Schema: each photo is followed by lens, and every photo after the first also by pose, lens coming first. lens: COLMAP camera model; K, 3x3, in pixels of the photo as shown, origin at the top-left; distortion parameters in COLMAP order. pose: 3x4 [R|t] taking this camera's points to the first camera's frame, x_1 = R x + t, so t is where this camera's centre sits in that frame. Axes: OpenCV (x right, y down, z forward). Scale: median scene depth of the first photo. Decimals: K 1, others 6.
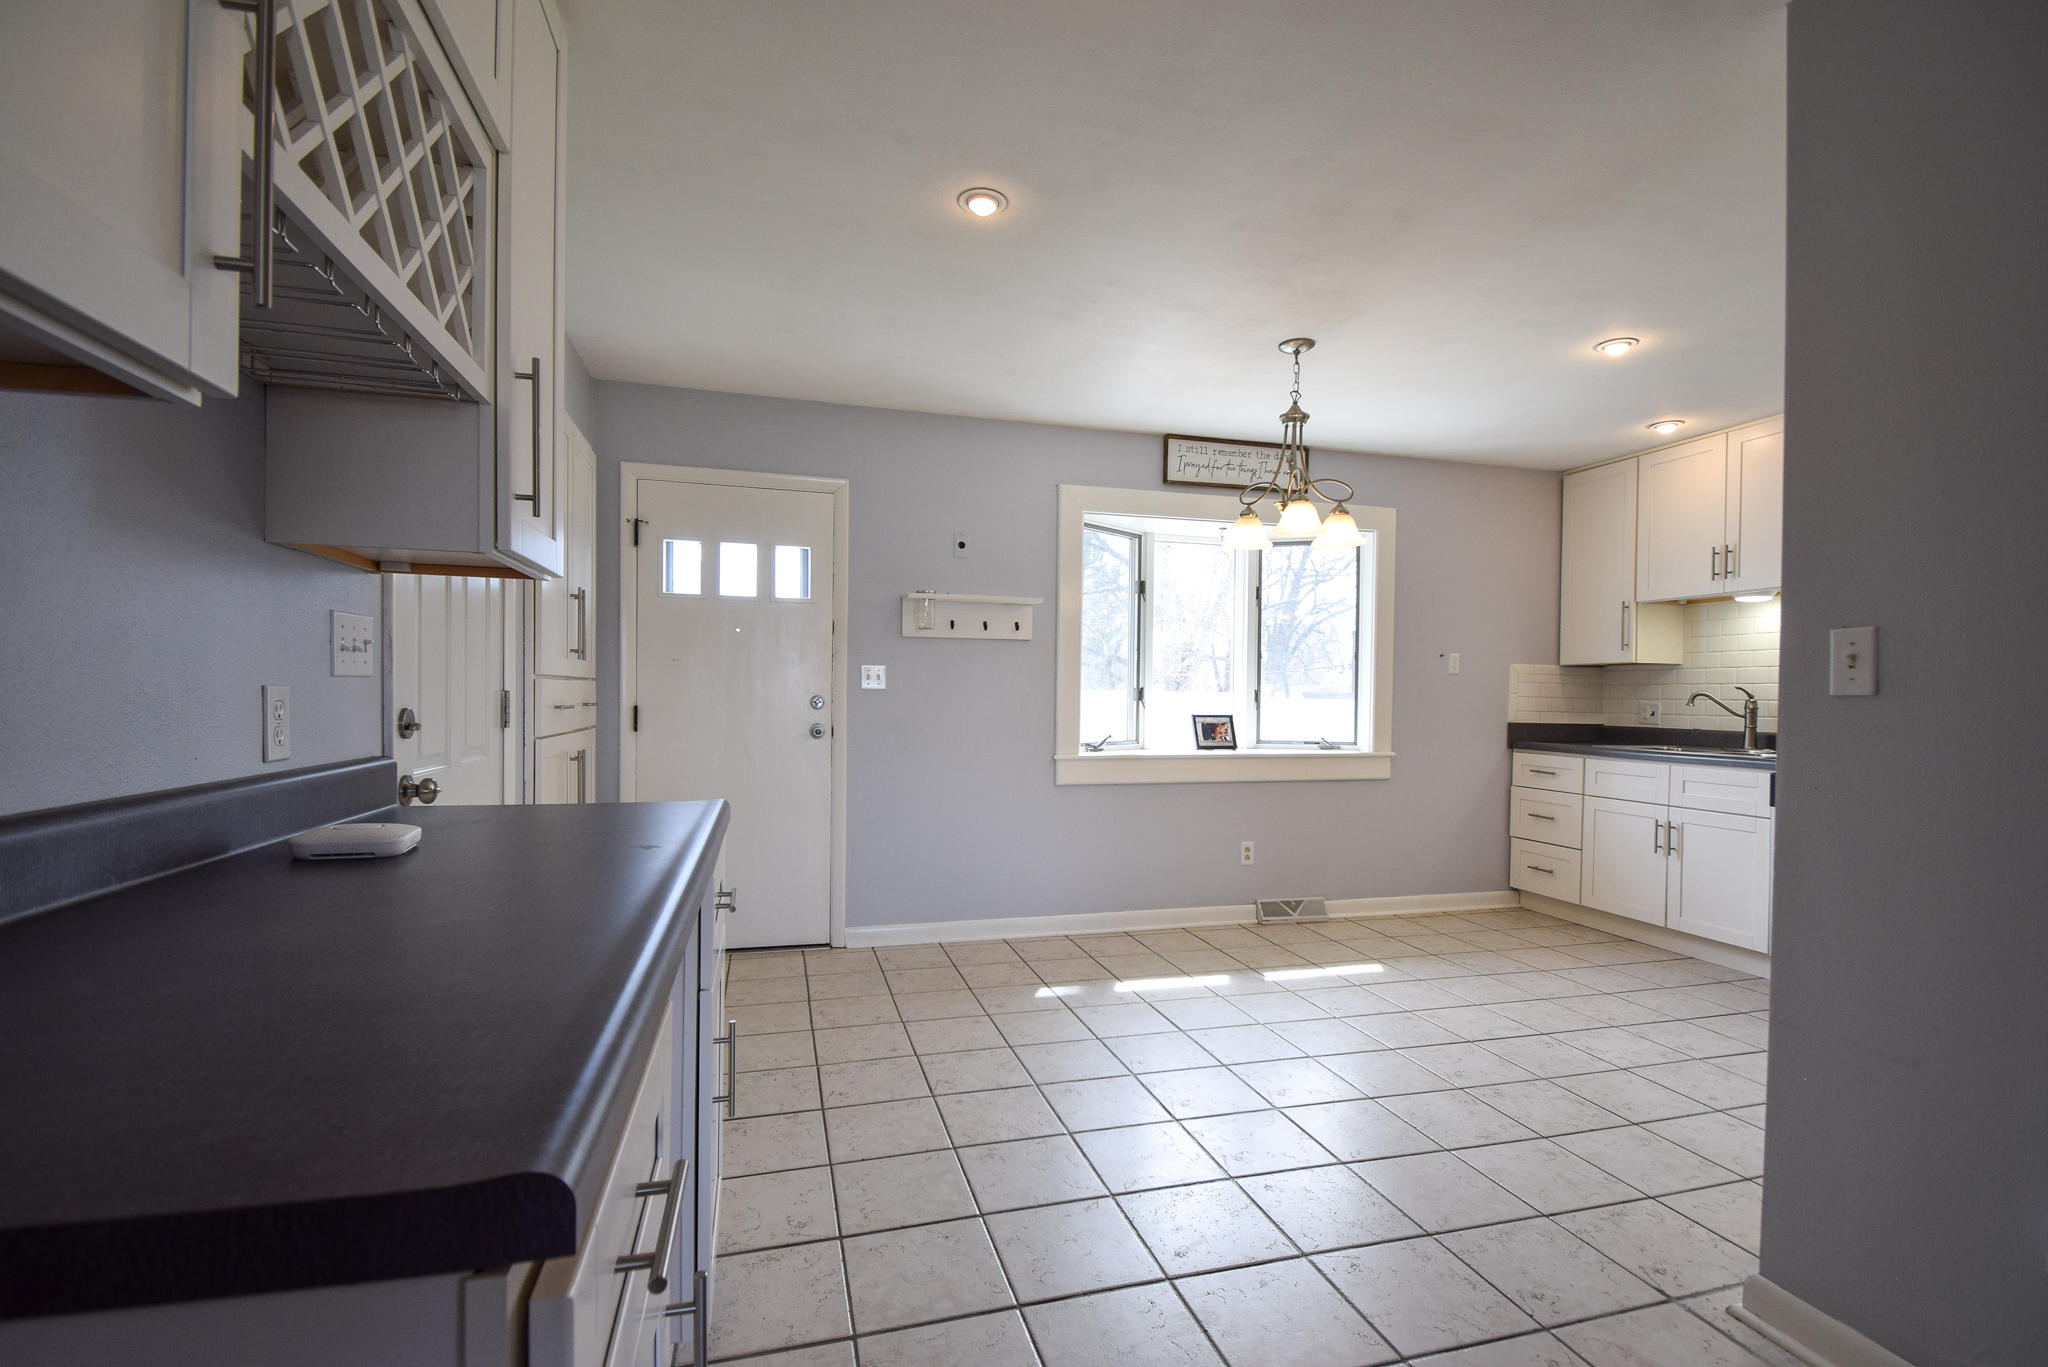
lens RADIAL K [[930.0, 0, 1030.1], [0, 930.0, 699.2], [0, 0, 1]] dist [-0.000256, -0.000186]
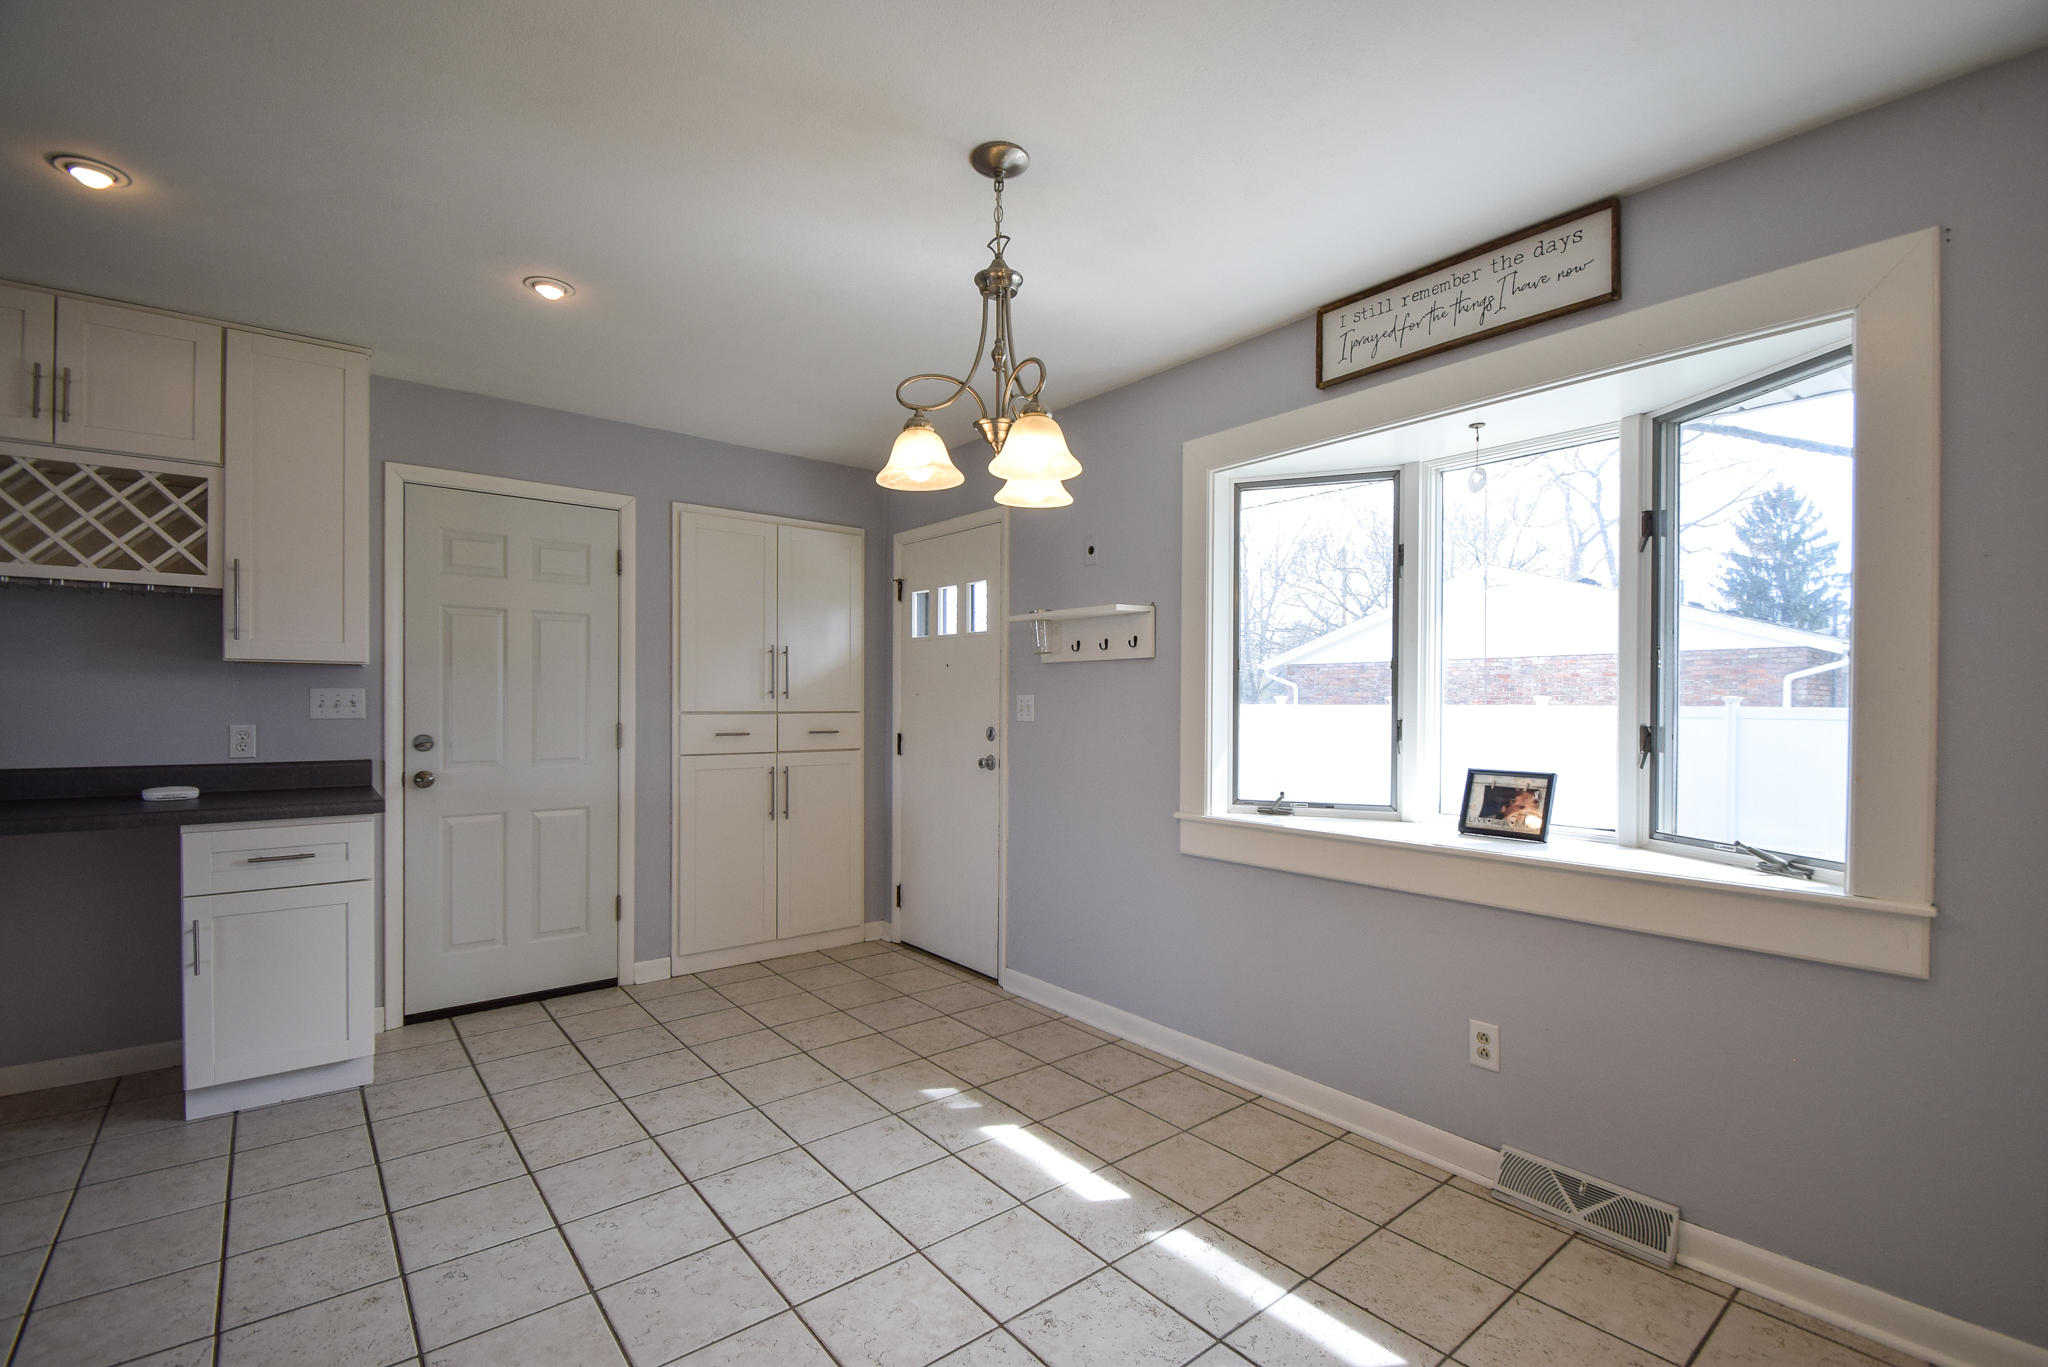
lens RADIAL K [[897.4, 0, 1021.8], [0, 897.4, 704.5], [0, 0, 1]] dist [-0.000248, -0.000711]
pose [[0.398955, -0.009283, -0.916924, 0.628350], [-0.008428, 0.999869, -0.013790, -0.014263], [0.916932, 0.013230, 0.398824, 0.605056]]
